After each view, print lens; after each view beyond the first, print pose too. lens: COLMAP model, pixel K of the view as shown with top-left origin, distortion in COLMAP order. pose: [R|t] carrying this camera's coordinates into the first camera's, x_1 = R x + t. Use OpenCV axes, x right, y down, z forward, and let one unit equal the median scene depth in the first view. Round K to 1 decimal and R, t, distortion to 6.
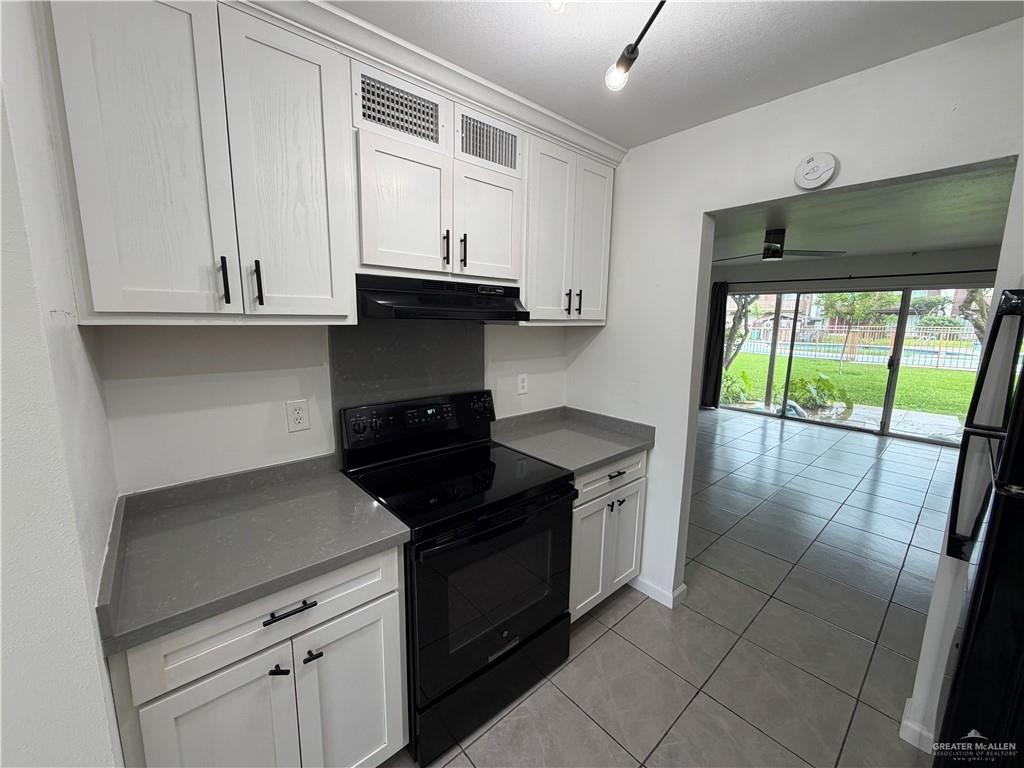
lens RADIAL K [[409.5, 0, 512.5], [0, 409.5, 383.9], [0, 0, 1]] dist [-0.002406, -0.000181]
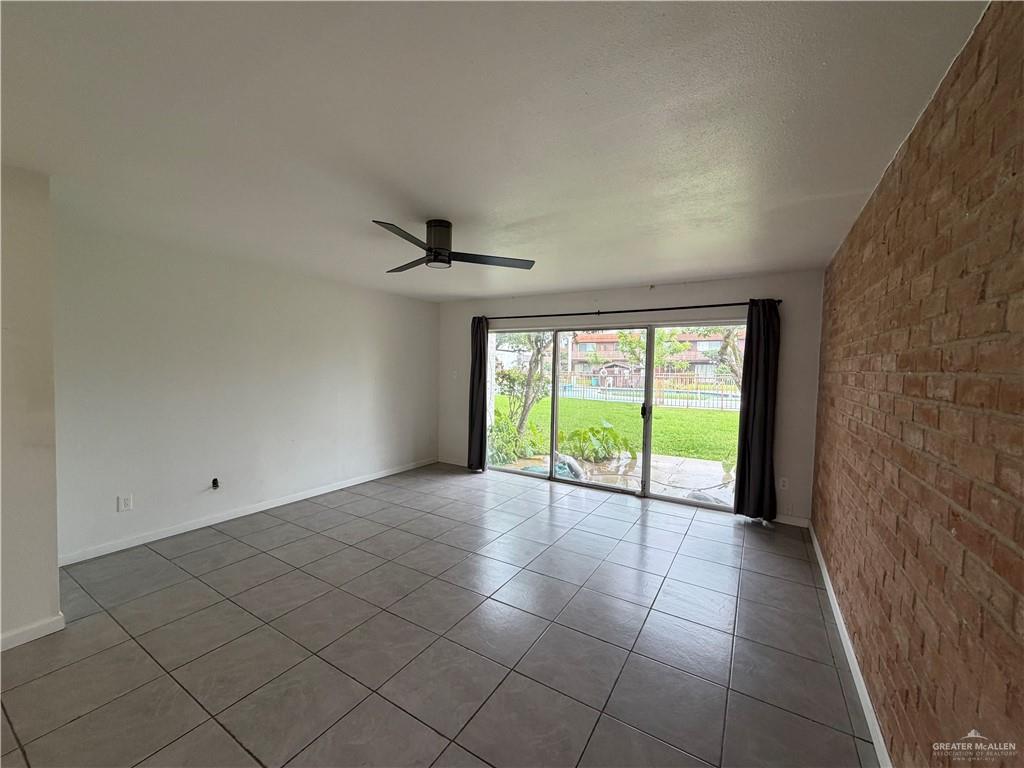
lens RADIAL K [[409.5, 0, 512.1], [0, 409.5, 384.3], [0, 0, 1]] dist [-0.002406, -0.000181]
pose [[0.954052, -0.006917, 0.299560, 0.315639], [0.041479, 0.993157, -0.109173, -0.019162], [-0.296755, 0.116582, 0.947811, 0.204068]]
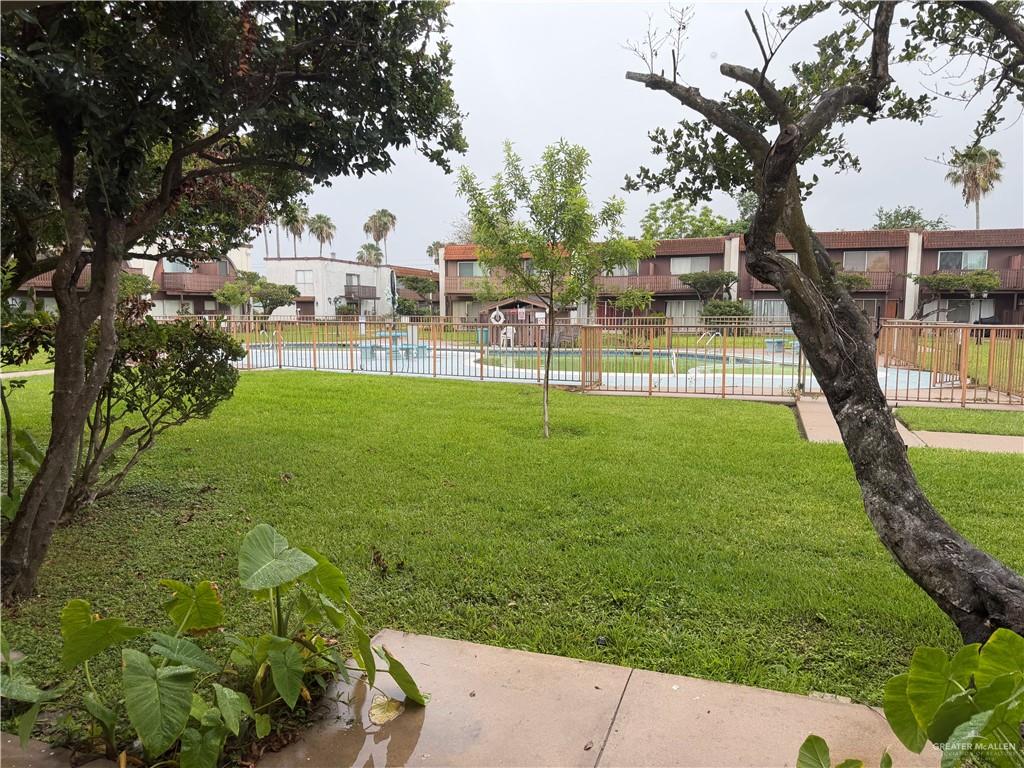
lens RADIAL K [[717.9, 0, 511.1], [0, 717.9, 386.2], [0, 0, 1]] dist [0.007193, 0.000417]
pose [[0.872895, -0.063451, 0.483765, 0.825513], [0.089328, 0.995532, -0.030608, -0.105113], [-0.479661, 0.069932, 0.874663, 0.754335]]
